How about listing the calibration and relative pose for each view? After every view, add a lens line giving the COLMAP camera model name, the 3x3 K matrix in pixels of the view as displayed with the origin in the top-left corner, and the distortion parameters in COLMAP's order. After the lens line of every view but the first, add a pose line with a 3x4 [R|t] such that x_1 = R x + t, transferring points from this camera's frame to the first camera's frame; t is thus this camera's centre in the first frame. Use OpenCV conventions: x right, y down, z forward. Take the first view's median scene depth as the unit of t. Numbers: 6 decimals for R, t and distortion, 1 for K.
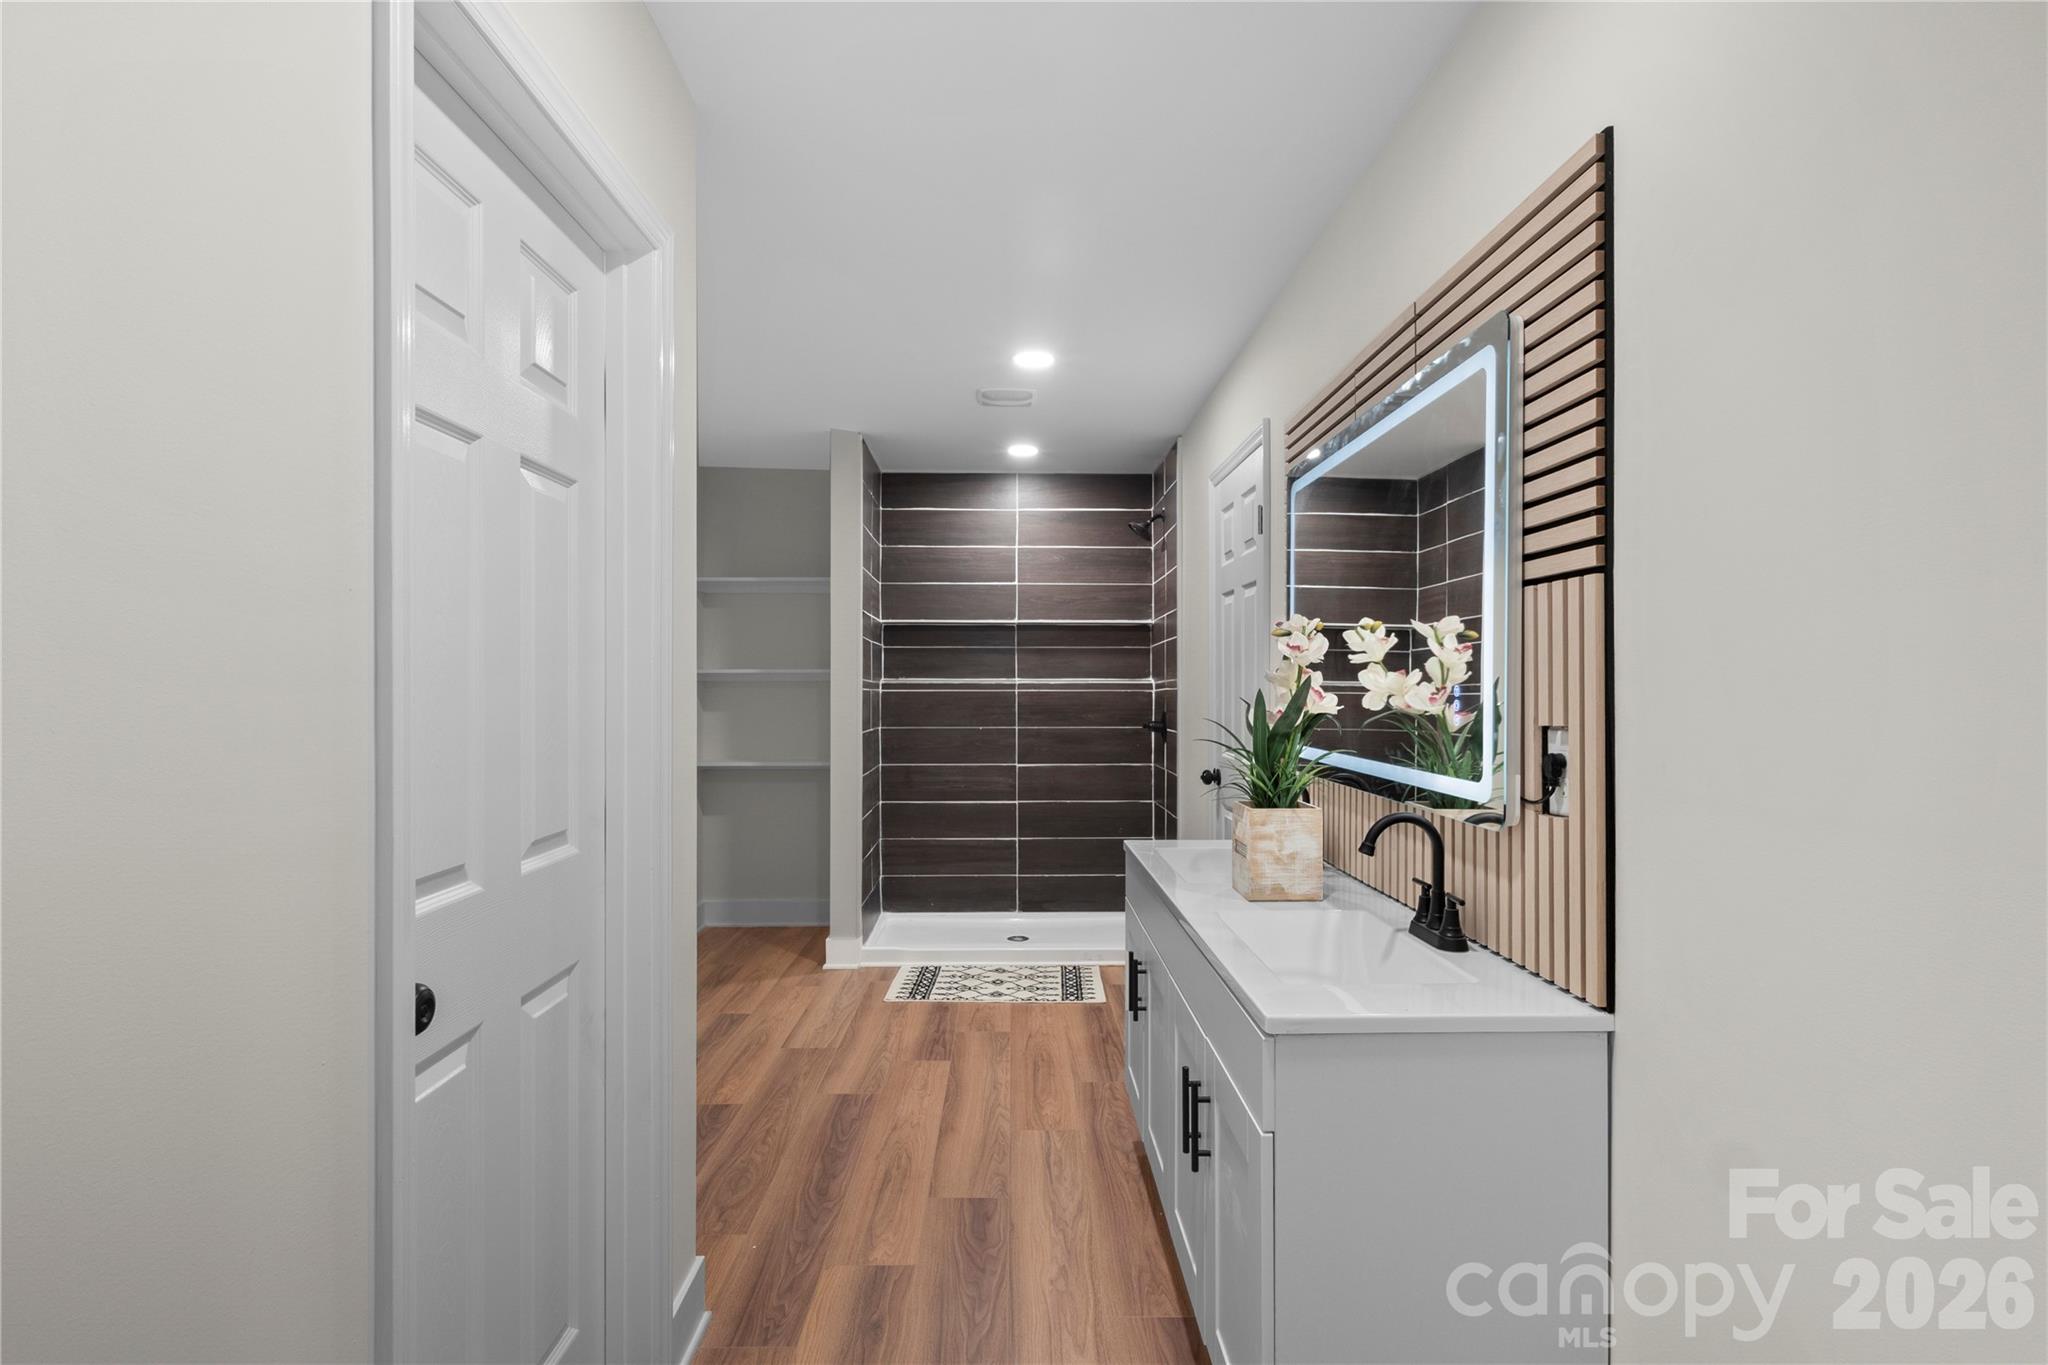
lens RADIAL K [[1013.6, 0, 1024.0], [0, 1013.6, 682.3], [0, 0, 1]] dist [-0.005255, -0.000507]
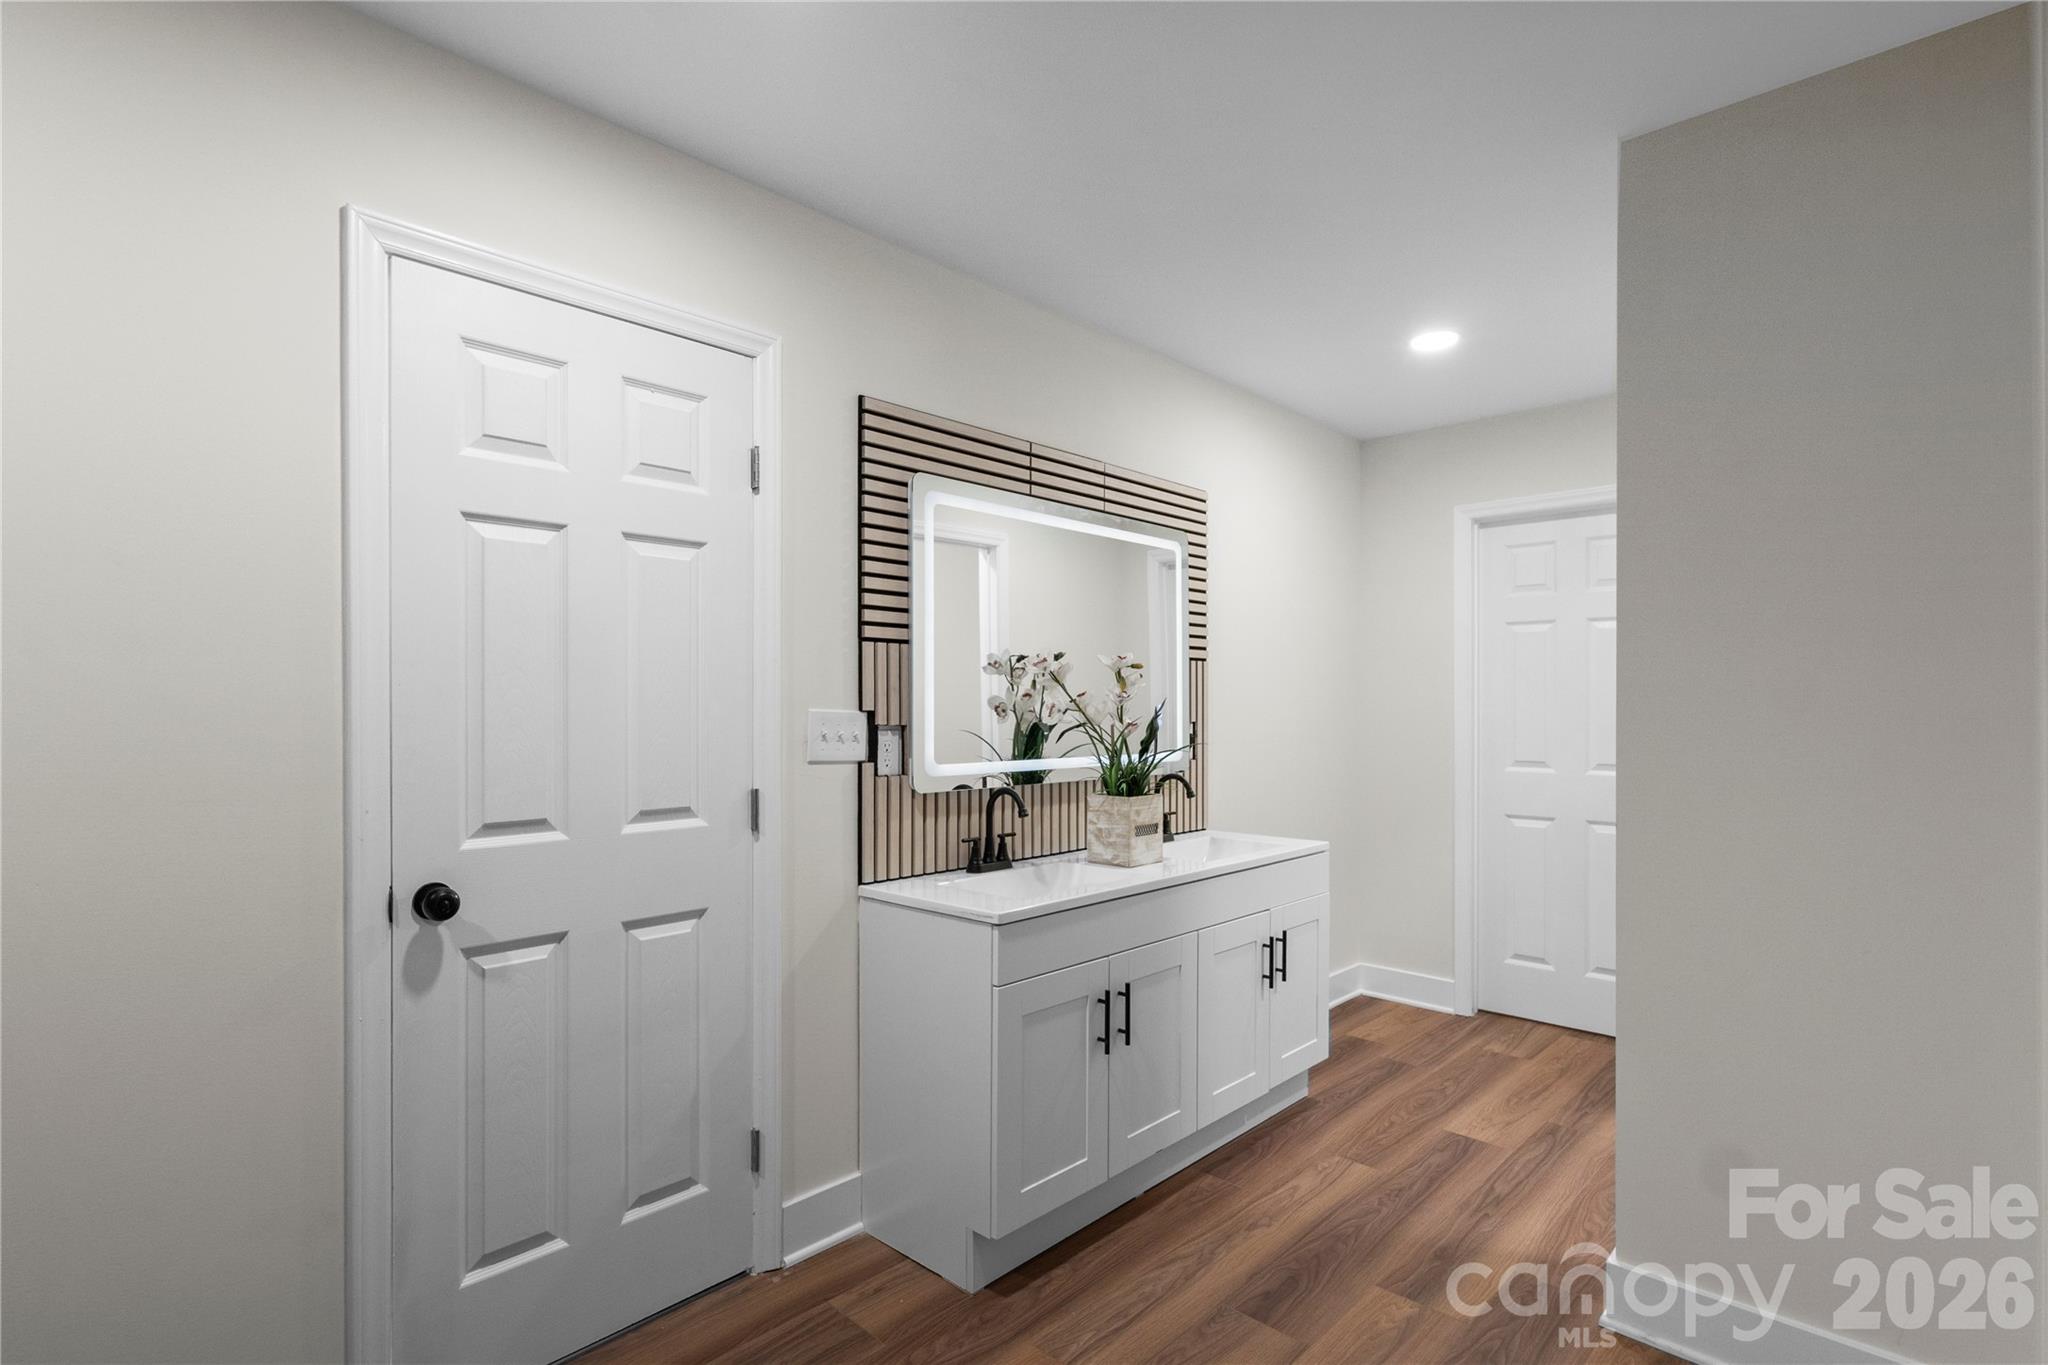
lens RADIAL K [[1013.6, 0, 1020.3], [0, 1013.6, 698.5], [0, 0, 1]] dist [-0.005255, -0.000507]
pose [[-0.720262, -0.001698, 0.693700, -0.517464], [-0.007607, 0.999956, -0.005450, 0.006730], [-0.693660, -0.009202, -0.720244, 1.866620]]
